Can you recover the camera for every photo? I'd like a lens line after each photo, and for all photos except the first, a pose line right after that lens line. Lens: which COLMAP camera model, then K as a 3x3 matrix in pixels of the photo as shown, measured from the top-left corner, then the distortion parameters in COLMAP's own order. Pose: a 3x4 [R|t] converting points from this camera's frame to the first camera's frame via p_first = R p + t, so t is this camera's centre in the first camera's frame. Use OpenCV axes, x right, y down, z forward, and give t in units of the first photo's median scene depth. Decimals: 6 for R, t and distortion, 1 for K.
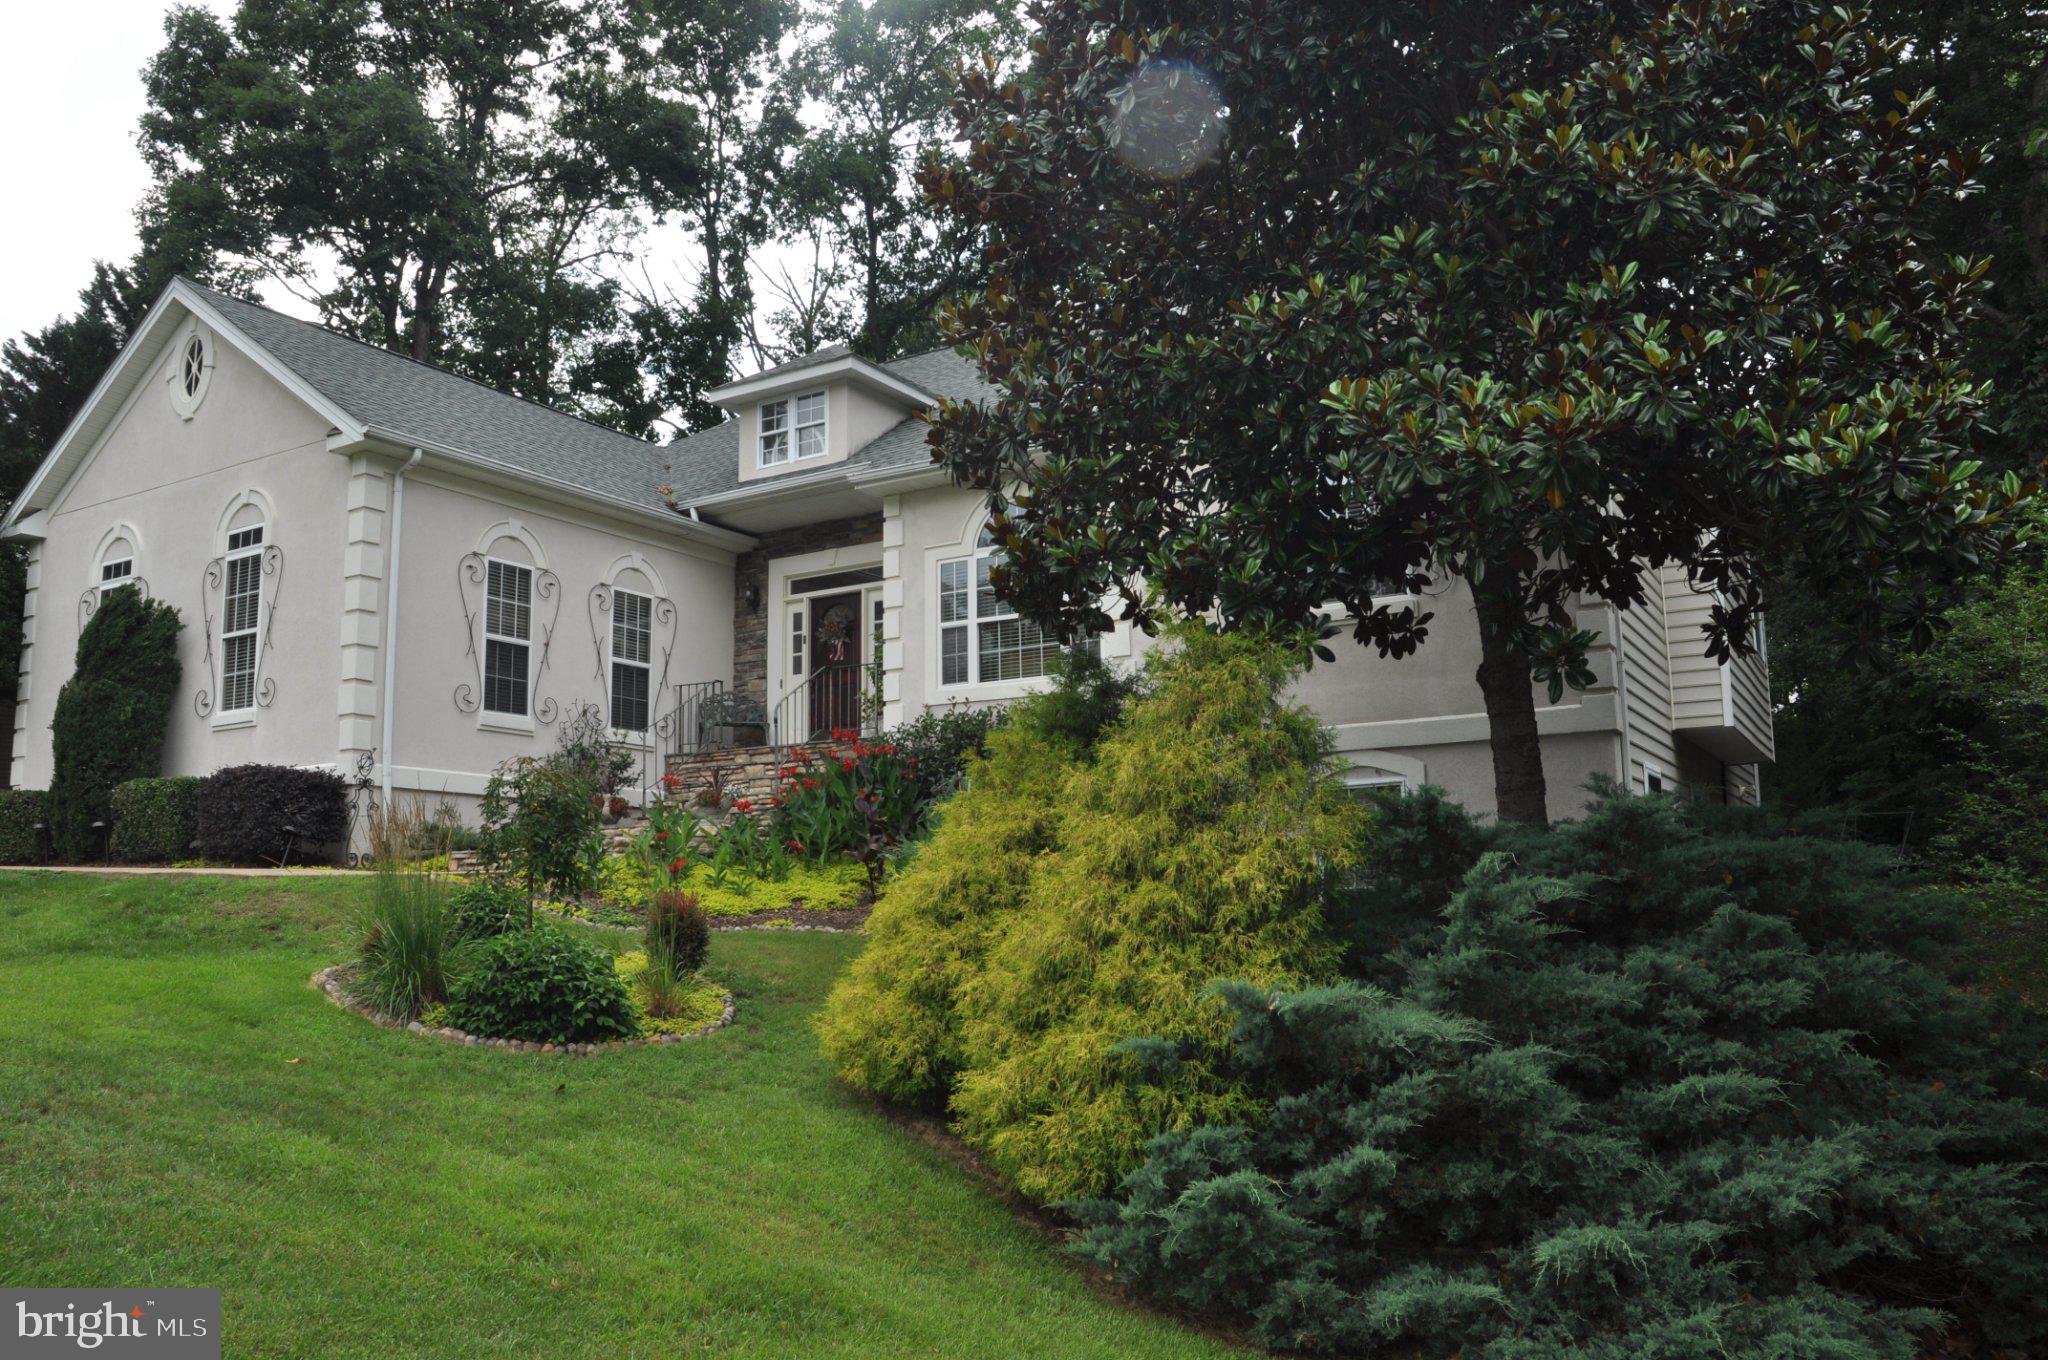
lens RADIAL K [[1584.0, 0, 1026.6], [0, 1584.0, 695.9], [0, 0, 1]] dist [-0.150065, 0.125511]
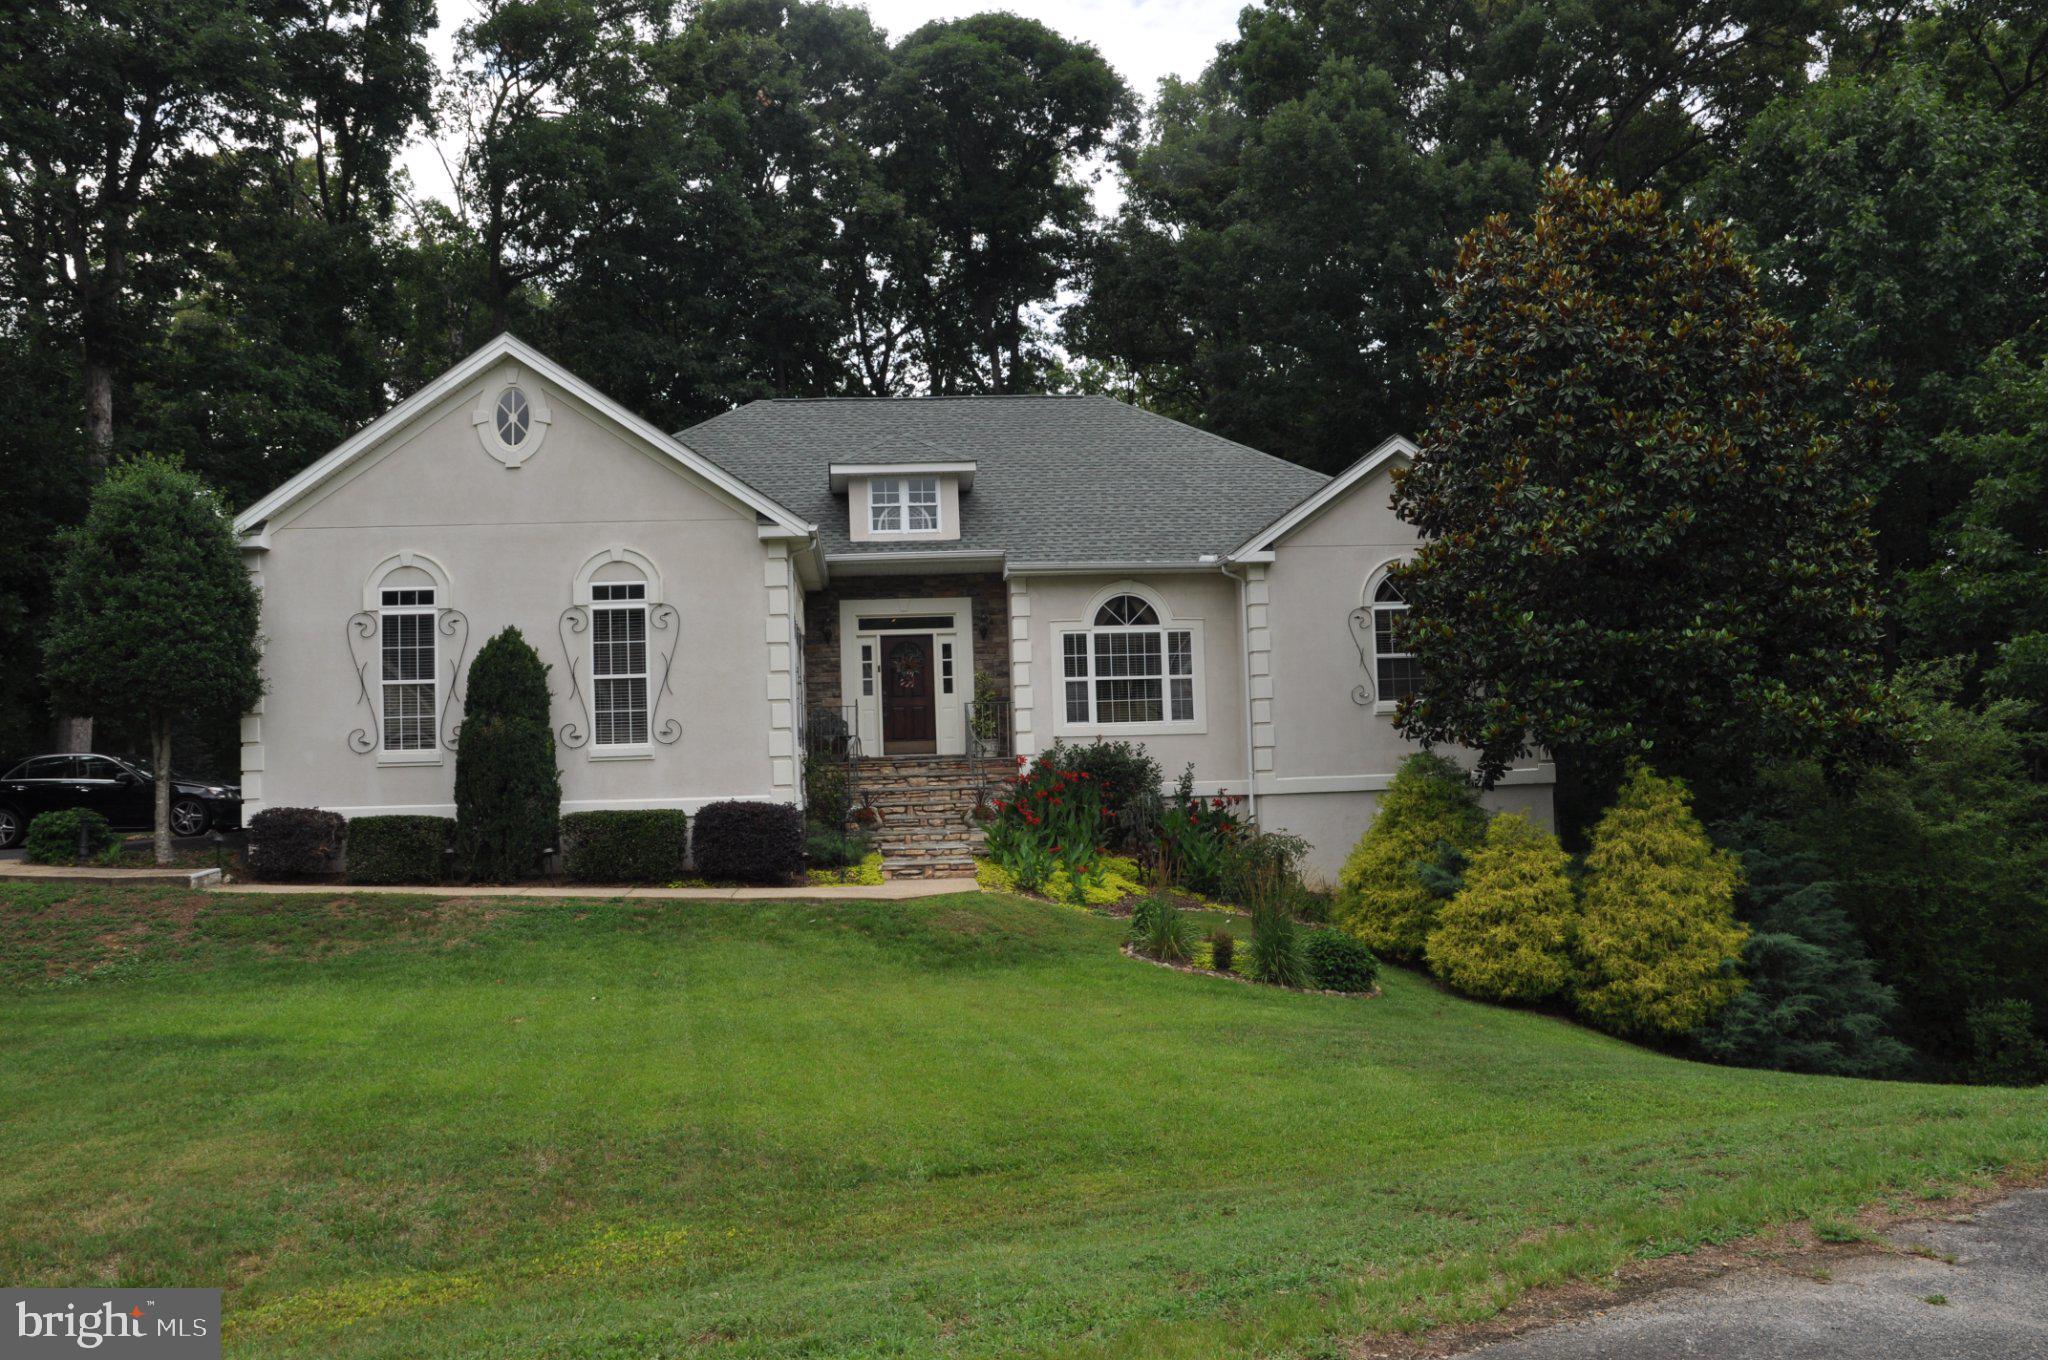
lens RADIAL K [[1676.0, 0, 1040.9], [0, 1676.0, 702.0], [0, 0, 1]] dist [-0.127372, 0.109187]
pose [[0.810883, 0.019419, 0.584886, -0.973597], [-0.065274, 0.996214, 0.057420, -0.112575], [-0.581557, -0.084739, 0.809080, -0.184949]]
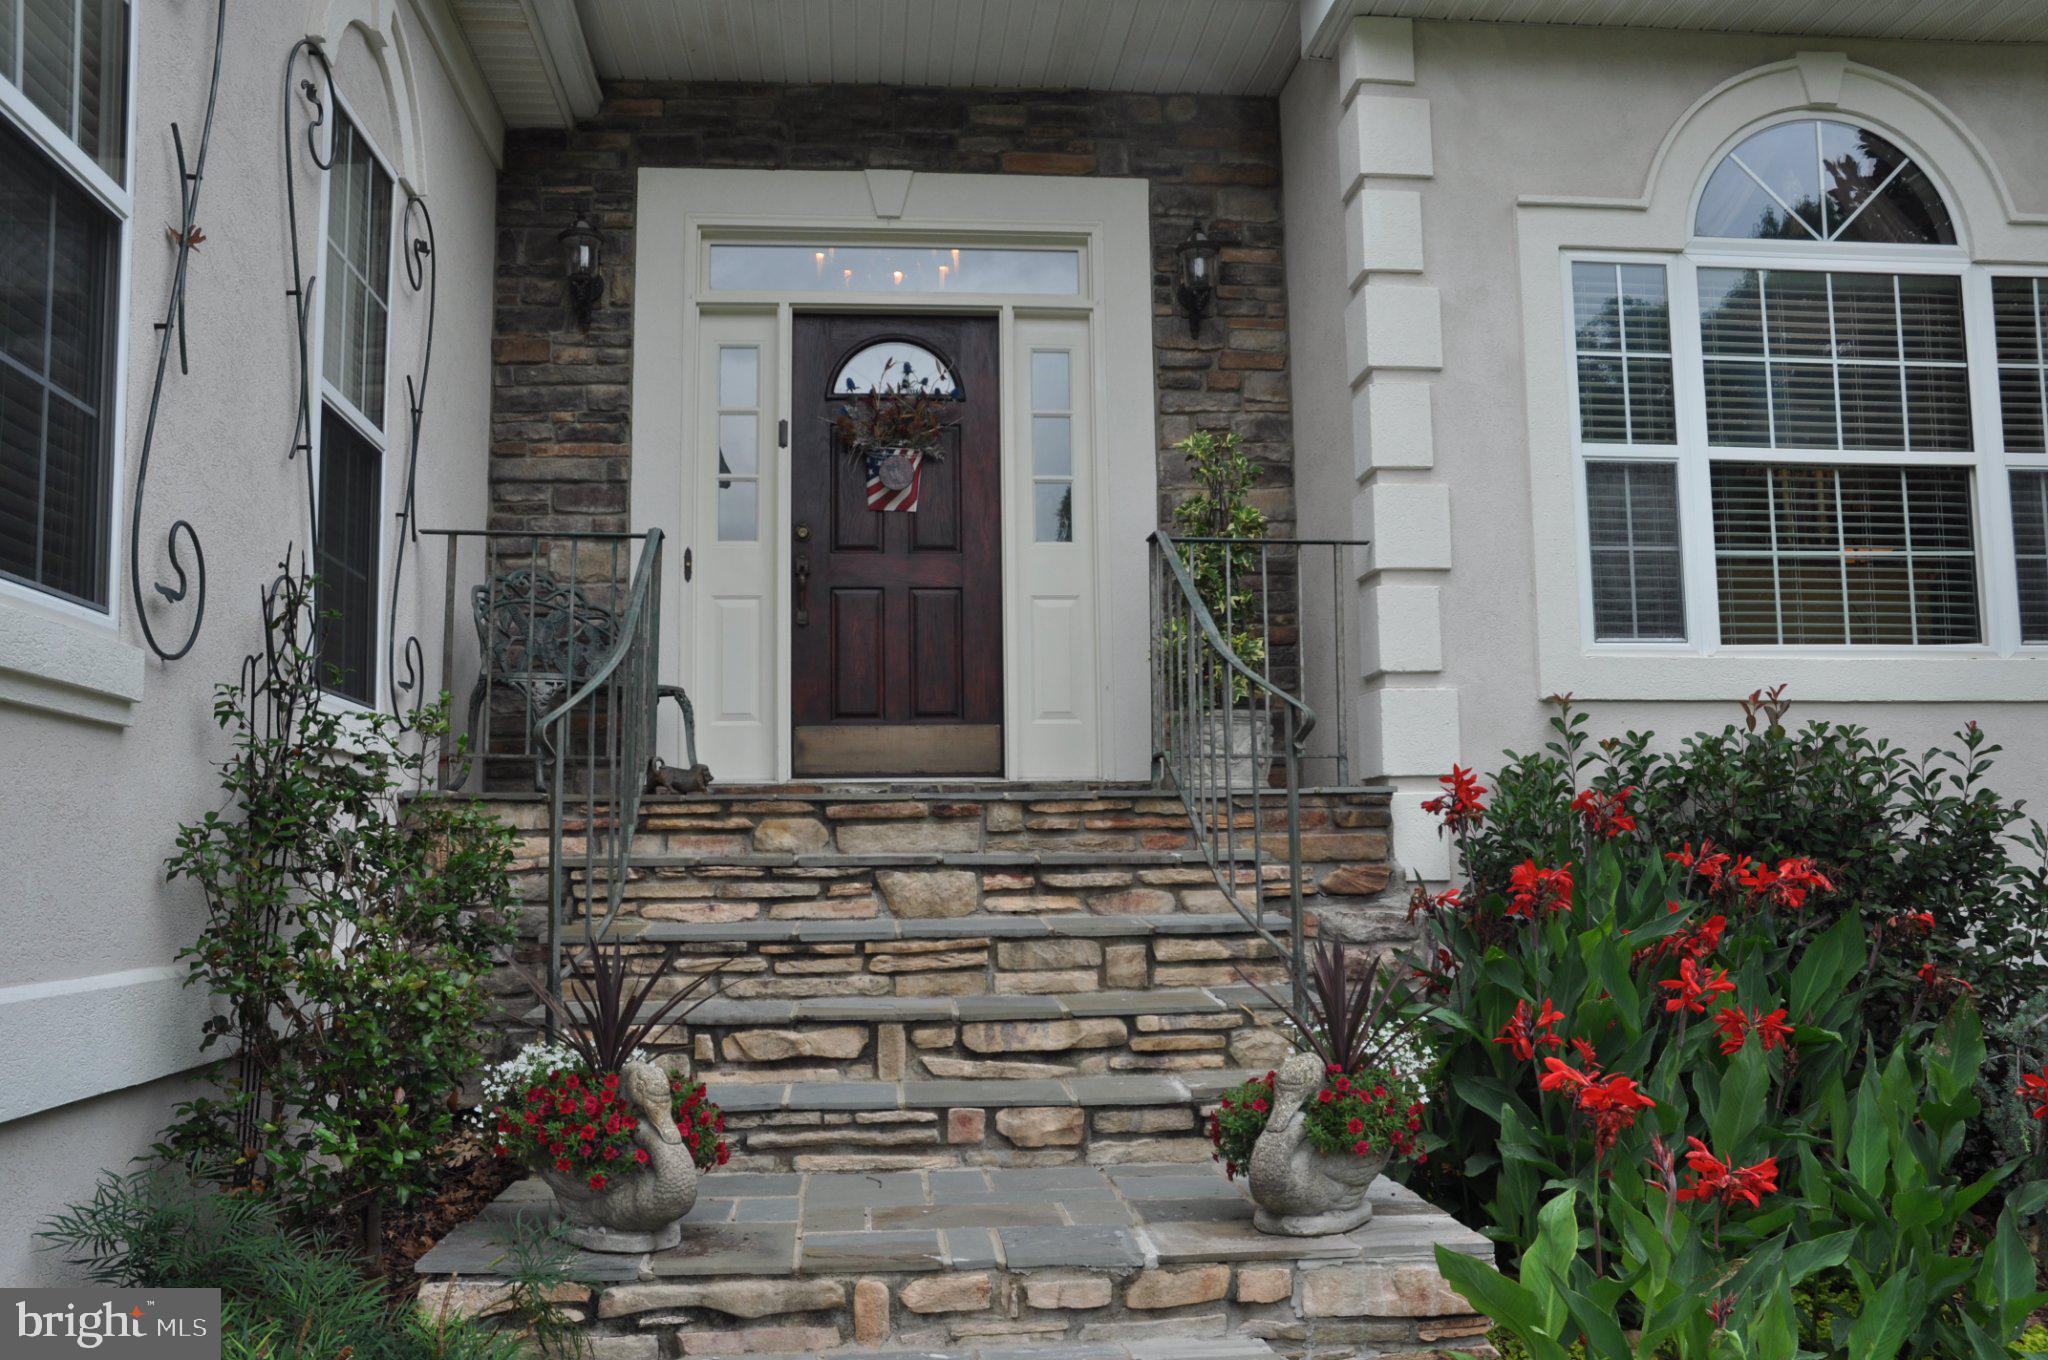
lens RADIAL K [[1789.5, 0, 1045.1], [0, 1789.5, 684.6], [0, 0, 1]] dist [-0.113650, 0.117767]
pose [[0.808304, 0.070762, 0.584498, -0.362352], [-0.085376, 0.996346, -0.002556, 0.013044], [-0.582543, -0.047836, 0.811391, 0.809905]]
